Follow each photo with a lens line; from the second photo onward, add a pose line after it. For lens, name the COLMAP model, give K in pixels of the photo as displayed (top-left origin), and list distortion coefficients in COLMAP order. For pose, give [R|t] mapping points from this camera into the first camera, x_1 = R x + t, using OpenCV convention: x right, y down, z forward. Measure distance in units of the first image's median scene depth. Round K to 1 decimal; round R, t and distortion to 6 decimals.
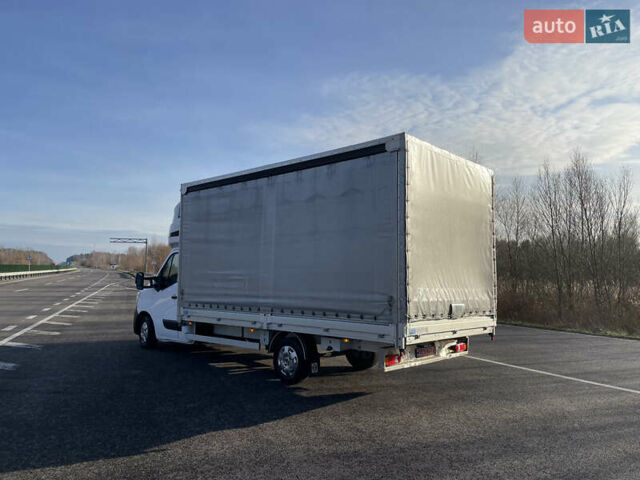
lens RADIAL K [[482.9, 0, 318.4], [0, 482.9, 237.9], [0, 0, 1]] dist [0.071146, -0.086286]
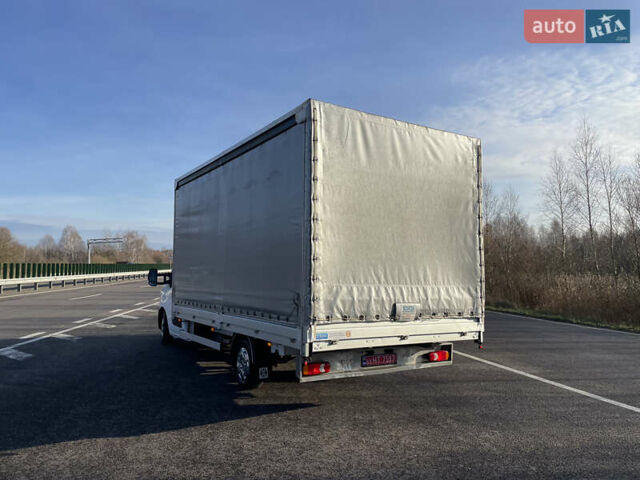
lens RADIAL K [[482.9, 0, 323.2], [0, 482.9, 235.7], [0, 0, 1]] dist [0.071146, -0.086286]
pose [[0.964890, -0.025073, -0.261457, 0.337346], [0.025670, 0.999670, -0.001133, 0.017372], [0.261399, -0.005618, 0.965215, 0.159363]]
